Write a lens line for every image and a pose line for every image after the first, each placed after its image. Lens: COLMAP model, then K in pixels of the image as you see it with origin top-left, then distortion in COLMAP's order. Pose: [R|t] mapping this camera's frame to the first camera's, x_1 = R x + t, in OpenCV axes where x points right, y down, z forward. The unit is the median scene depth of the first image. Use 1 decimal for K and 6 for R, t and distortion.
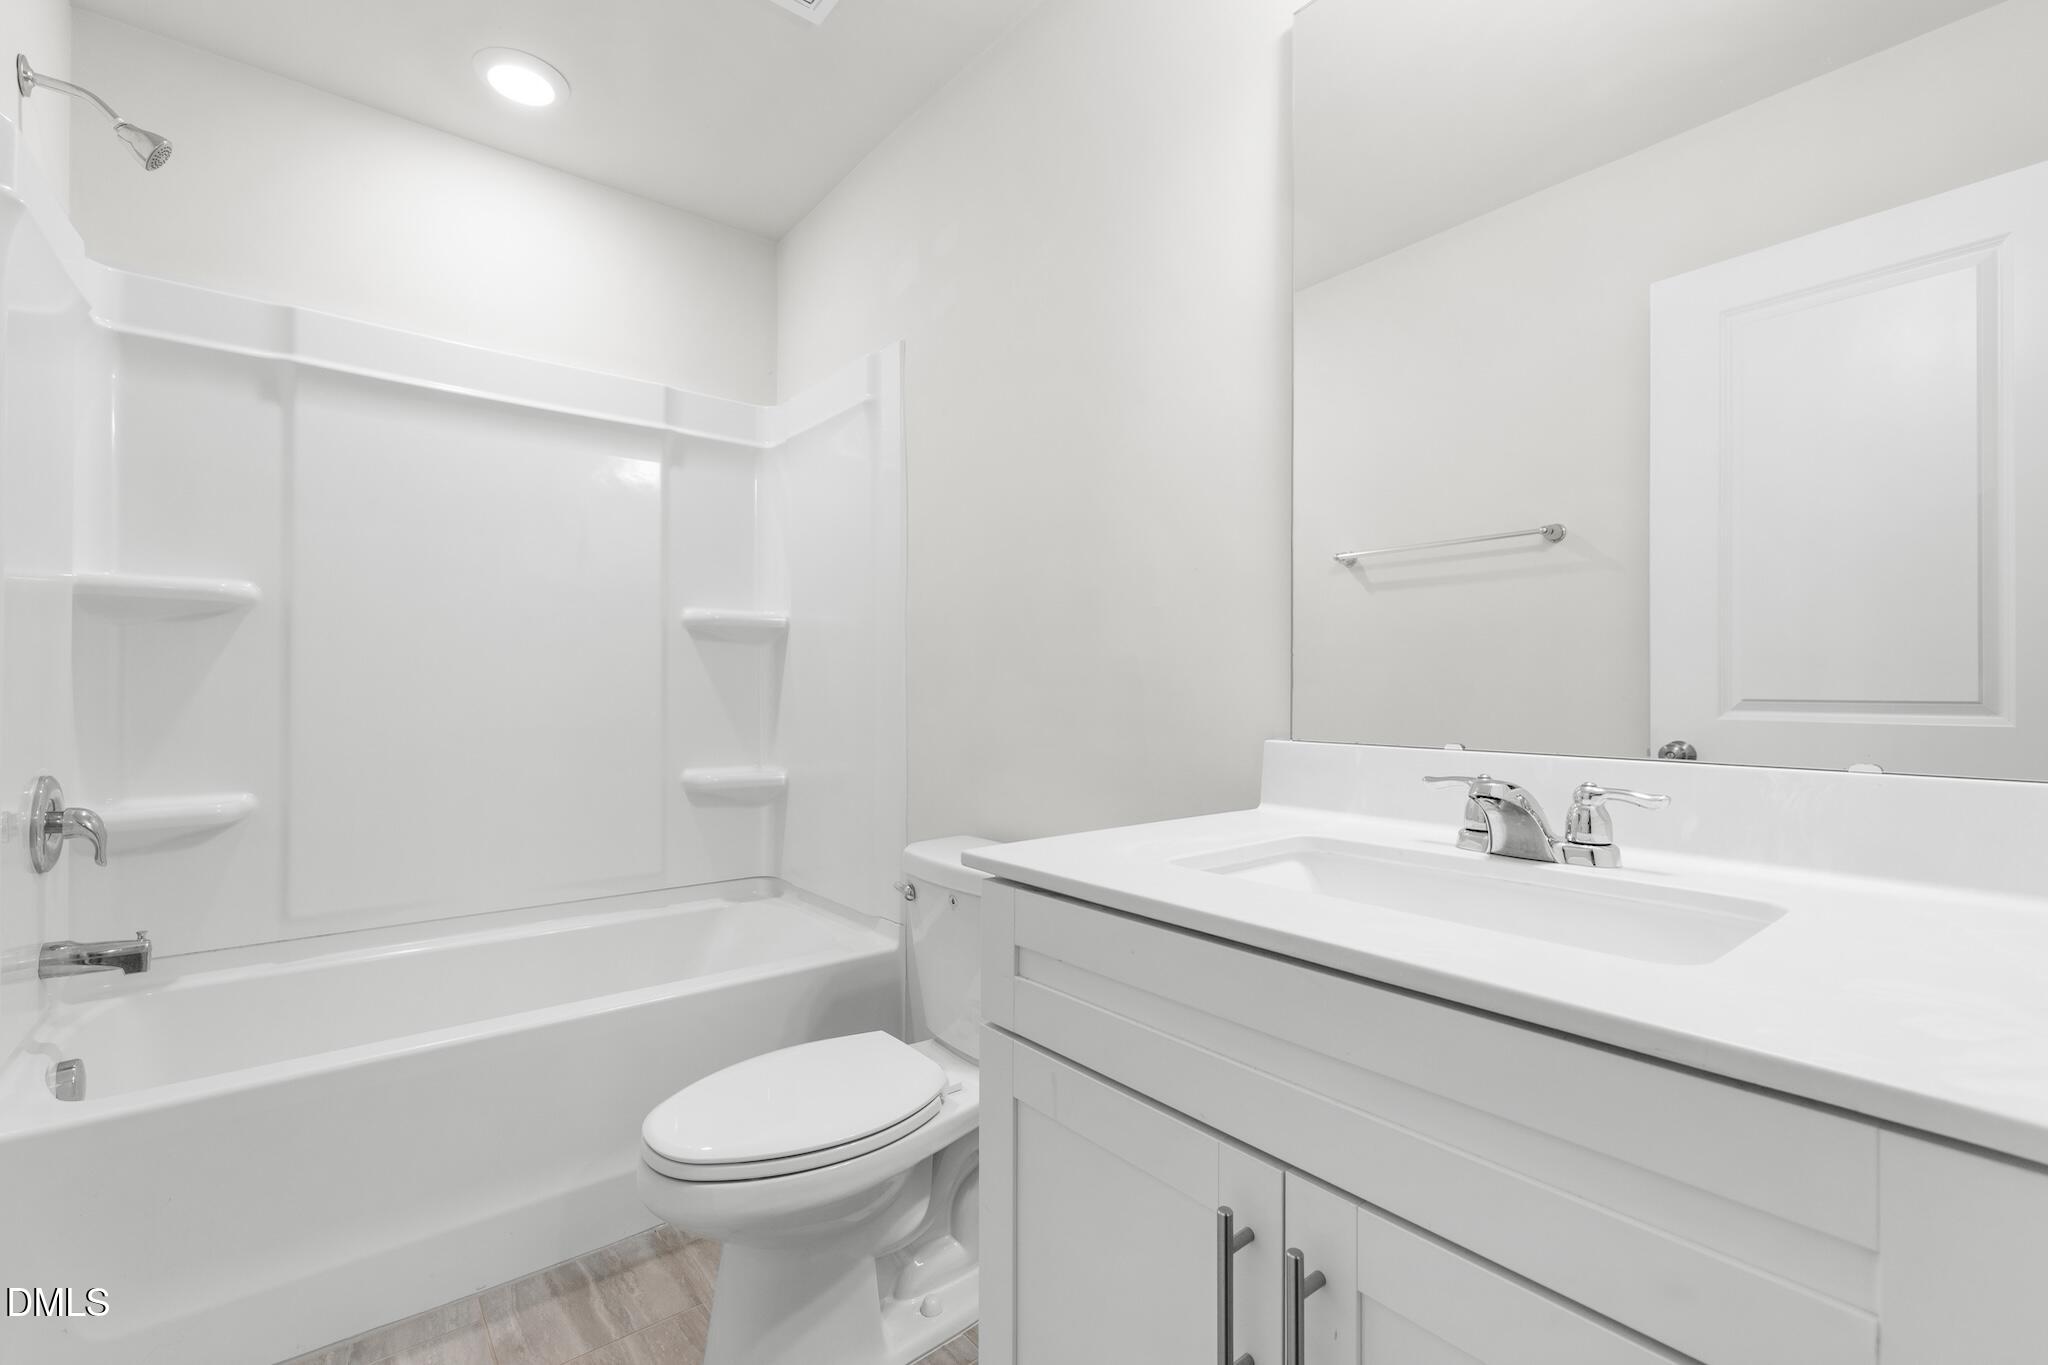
lens RADIAL K [[887.8, 0, 1021.2], [0, 887.8, 676.0], [0, 0, 1]] dist [0.000772, 0.000572]
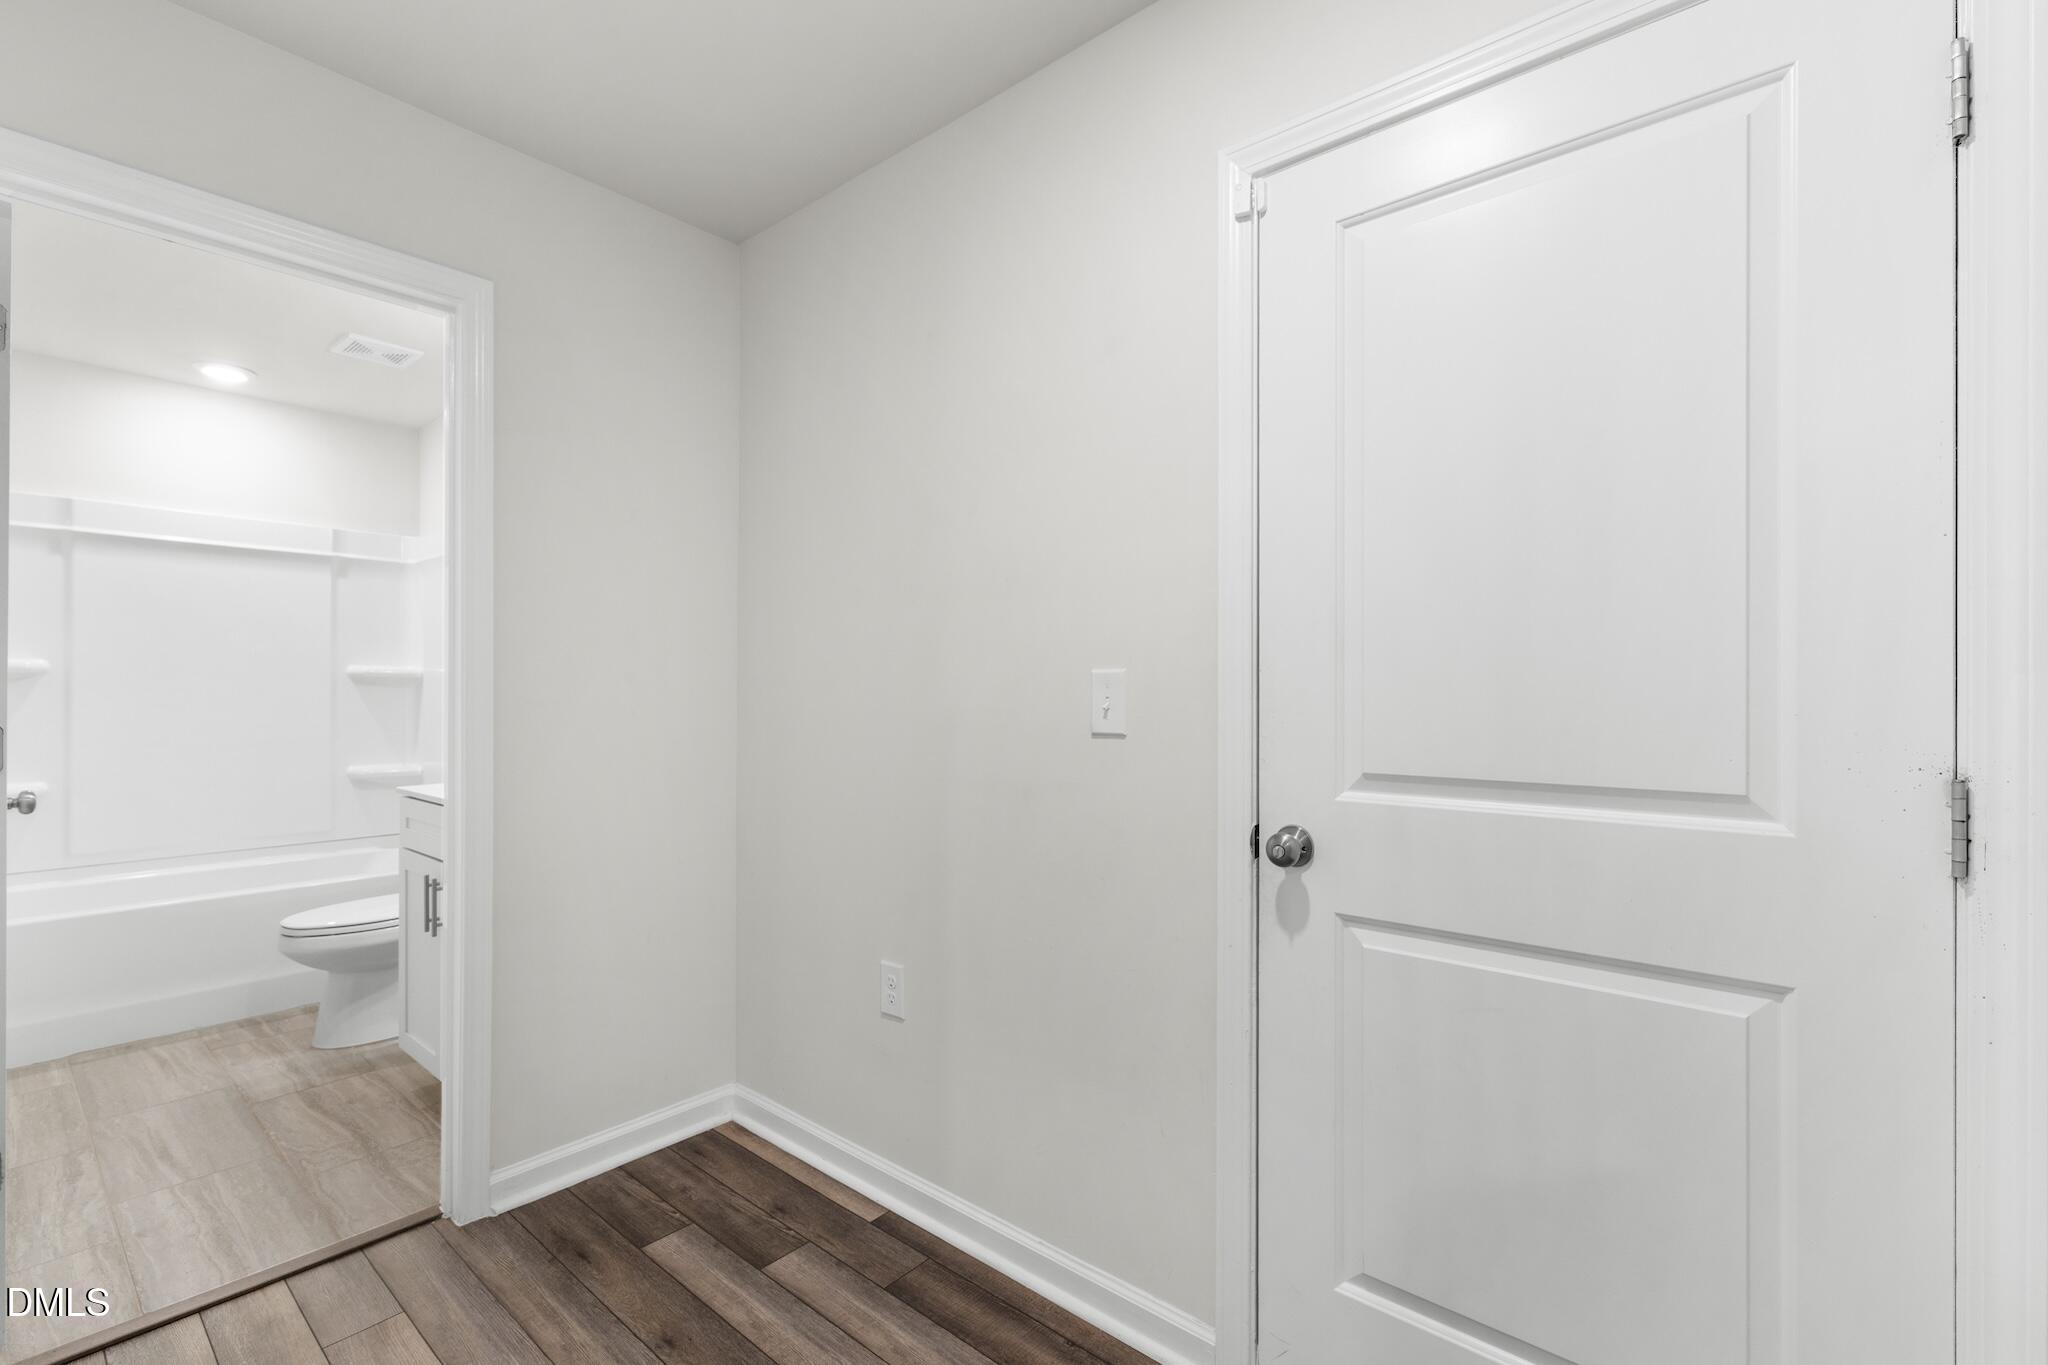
lens RADIAL K [[883.9, 0, 1024.0], [0, 883.9, 682.5], [0, 0, 1]] dist [0.000641, 0.000115]
pose [[0.980624, 0.003899, 0.195858, 0.537972], [-0.005540, 0.999954, 0.007833, -0.069907], [-0.195819, -0.008767, 0.980601, -0.858372]]
